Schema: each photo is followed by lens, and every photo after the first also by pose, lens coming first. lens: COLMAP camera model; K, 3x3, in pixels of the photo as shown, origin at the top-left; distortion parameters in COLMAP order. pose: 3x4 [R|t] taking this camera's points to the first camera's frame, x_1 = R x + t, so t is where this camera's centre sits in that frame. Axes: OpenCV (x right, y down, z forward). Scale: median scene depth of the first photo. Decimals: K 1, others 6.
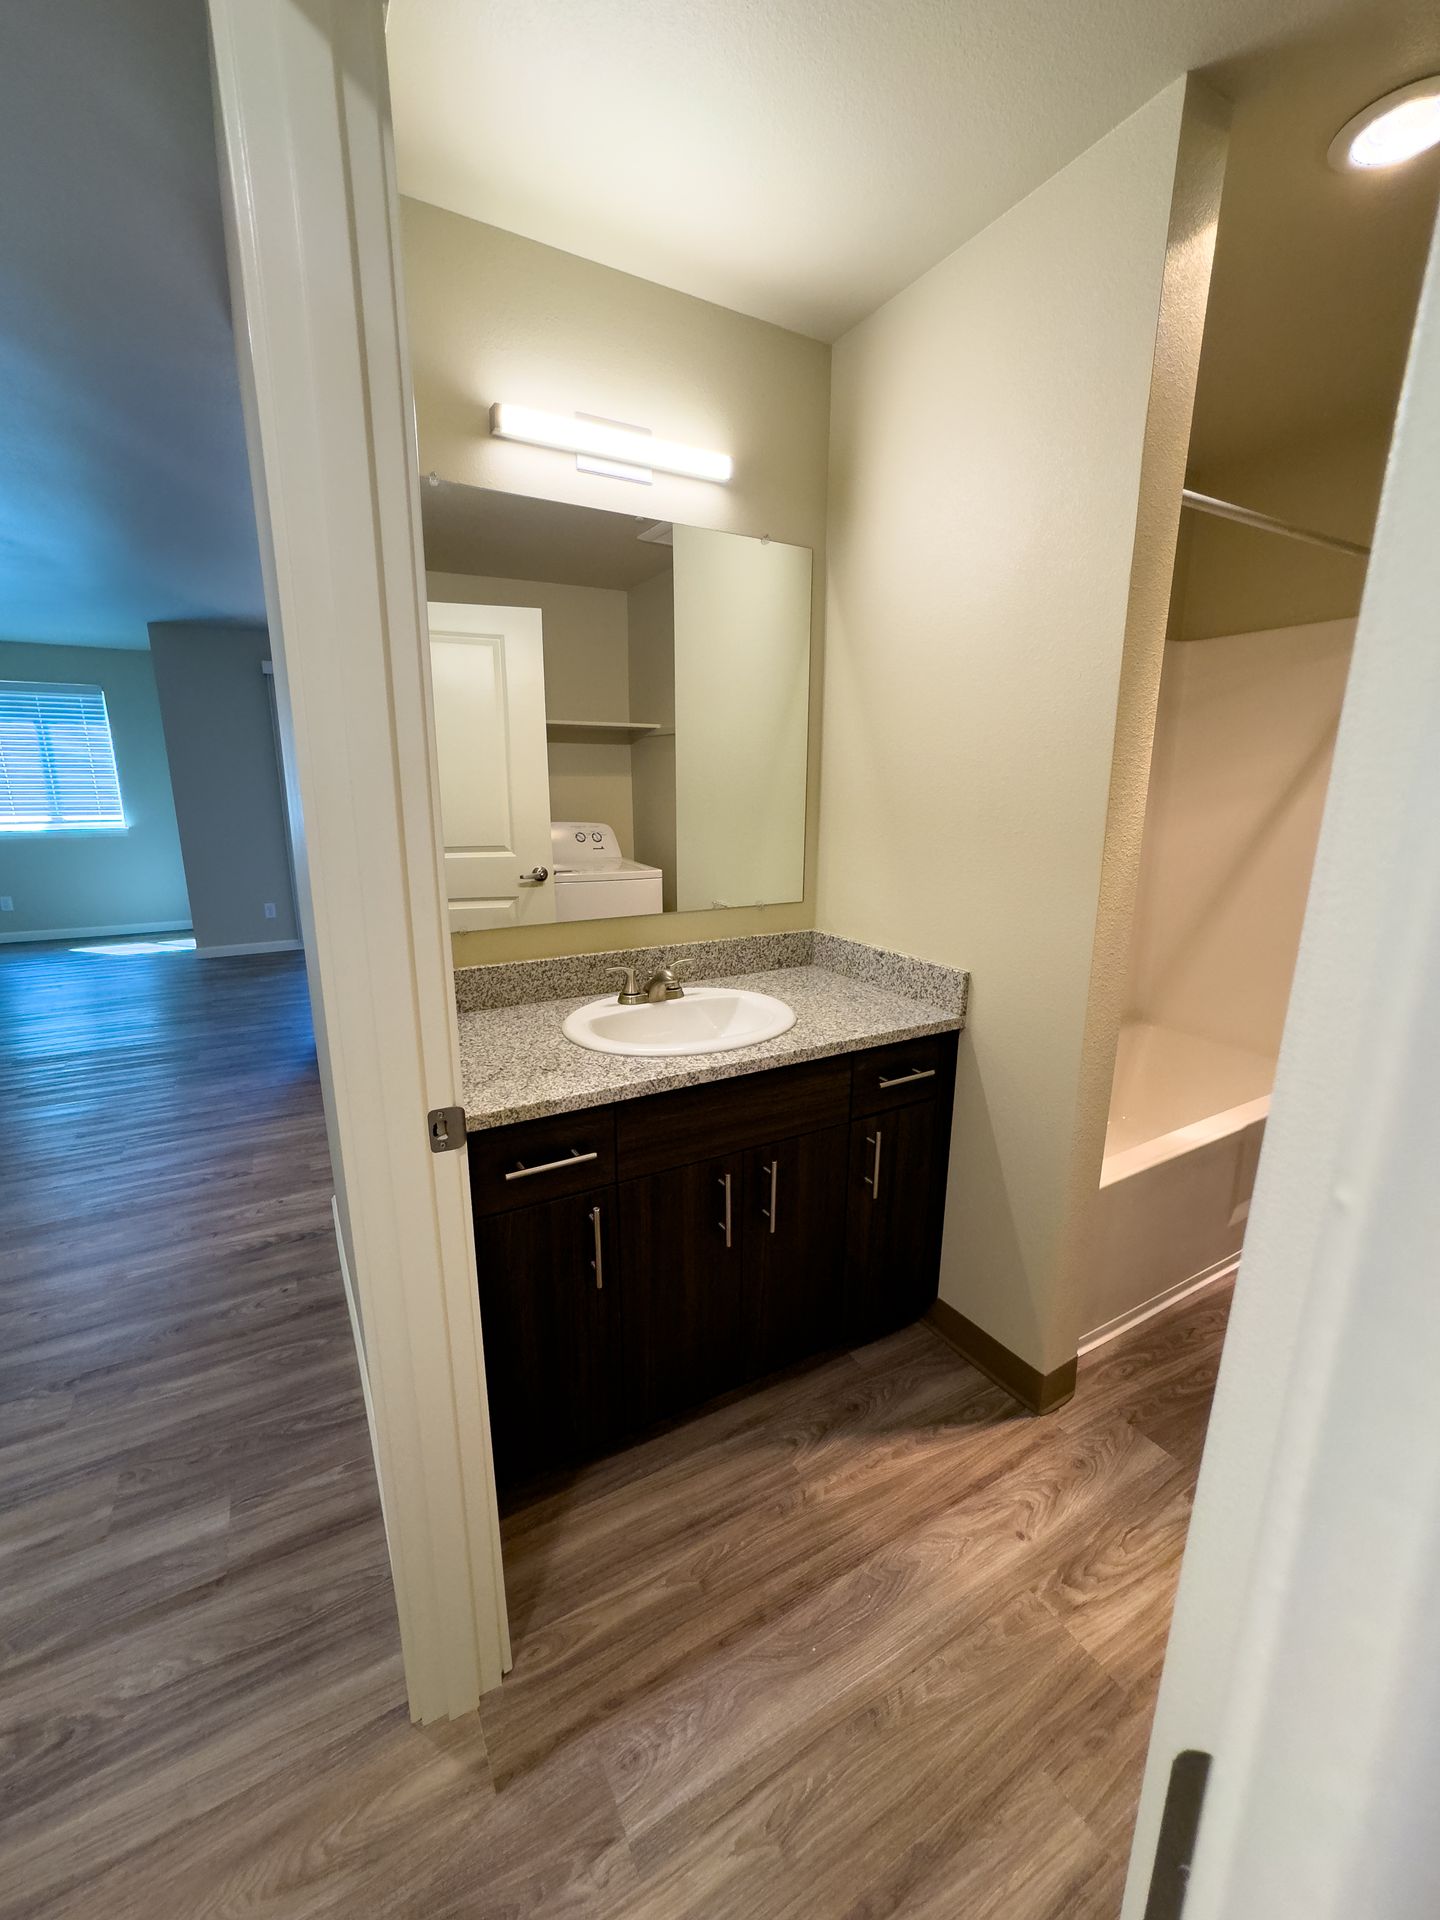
lens RADIAL K [[771.4, 0, 720.0], [0, 771.4, 960.0], [0, 0, 1]] dist [-0.000535, 0.005363]
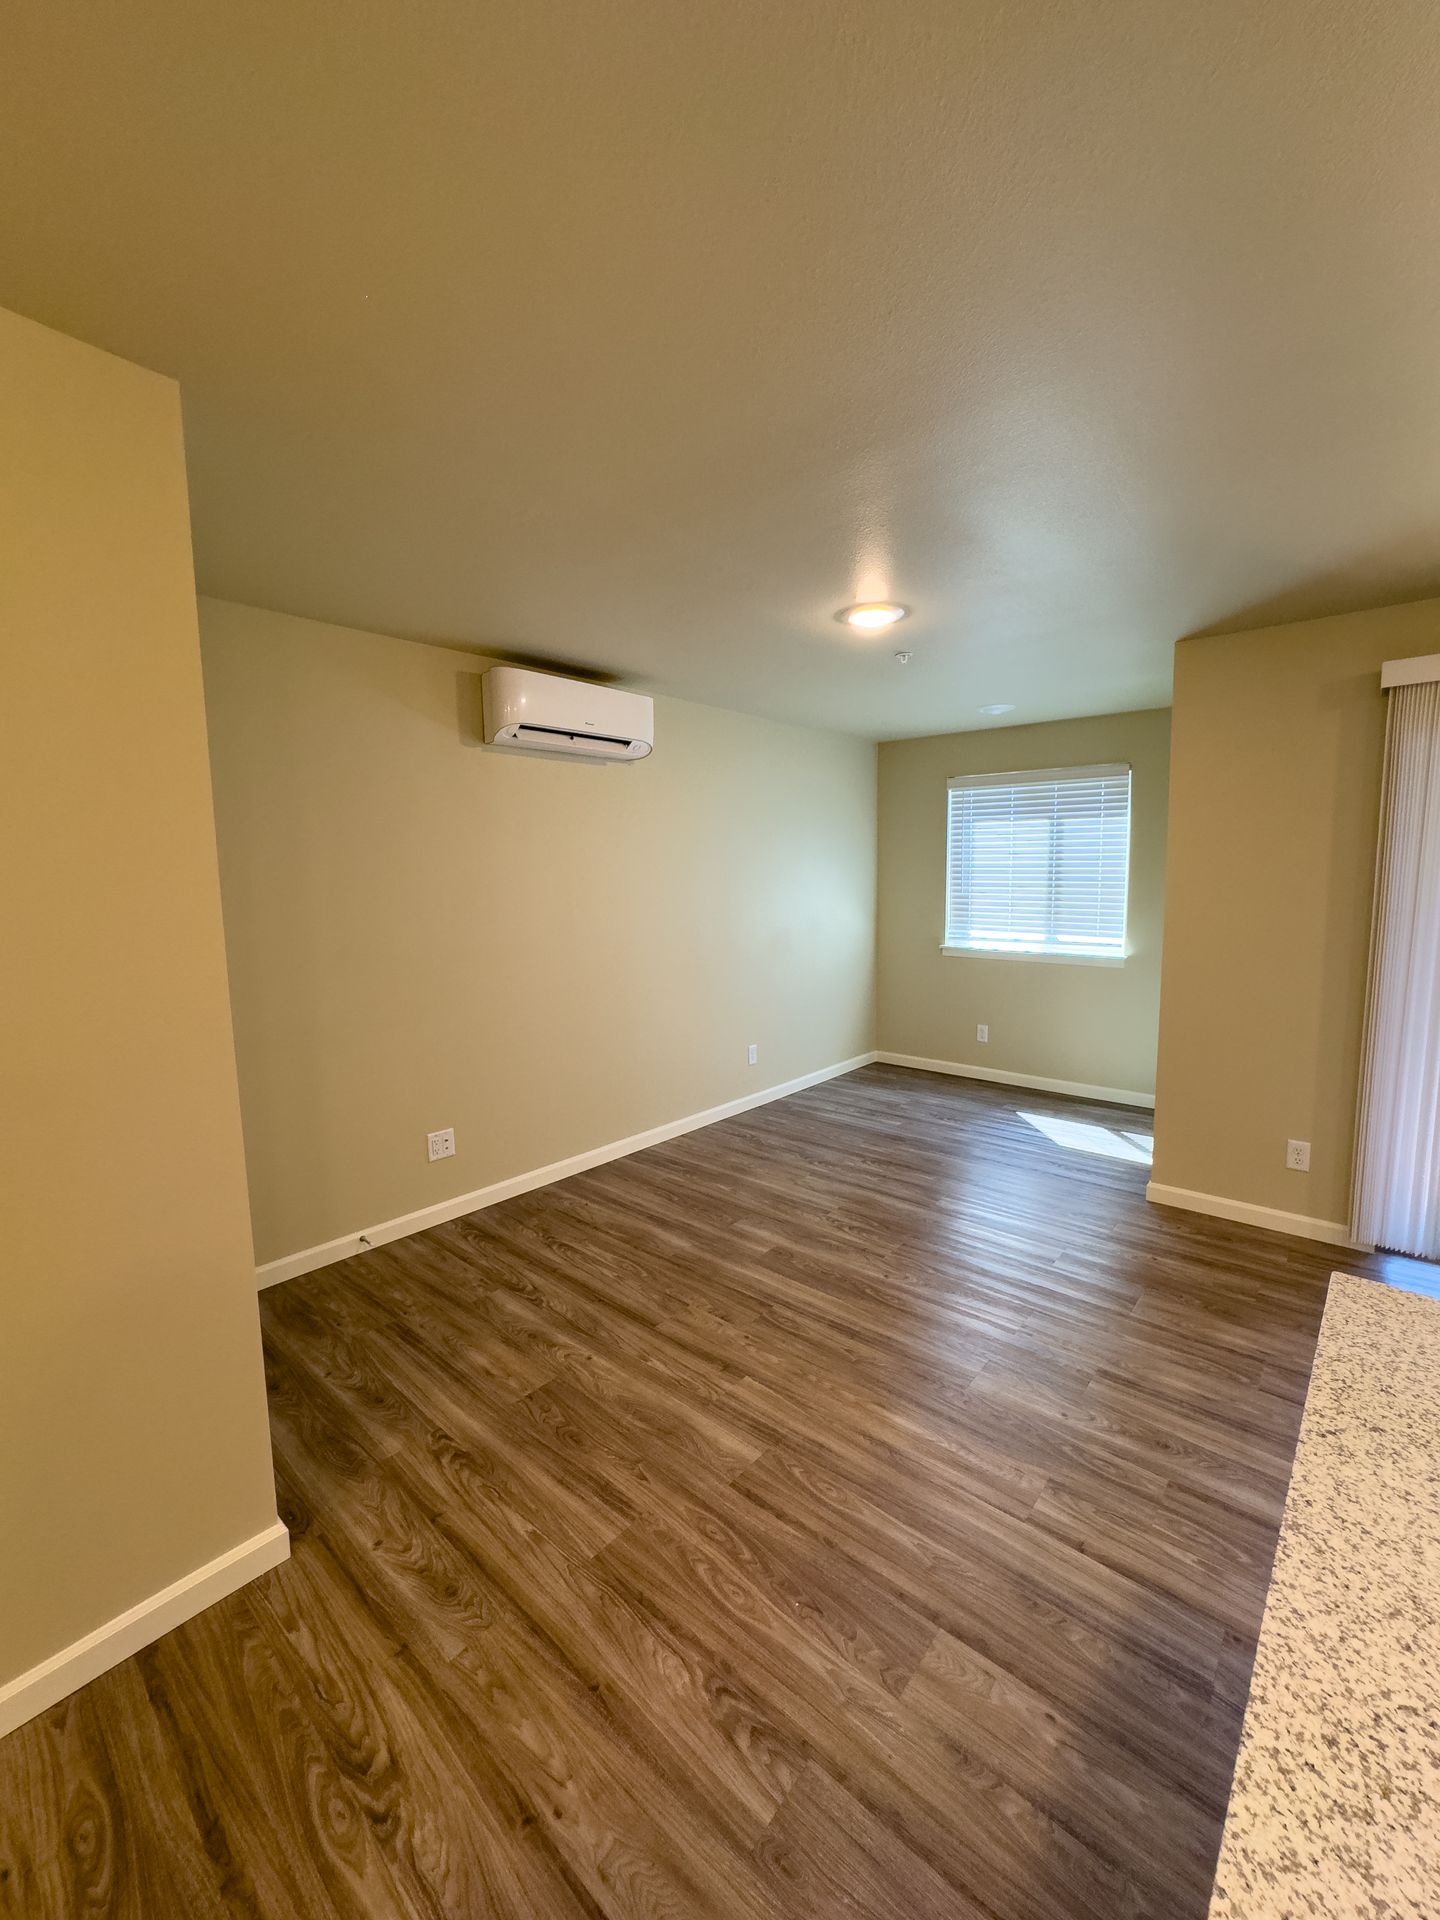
lens RADIAL K [[771.4, 0, 720.0], [0, 771.4, 960.0], [0, 0, 1]] dist [-0.000535, 0.005363]
pose [[0.327567, 0.101734, -0.939335, -0.607082], [-0.204687, 0.978217, 0.034566, -0.315548], [0.922390, 0.180947, 0.341255, 1.129173]]
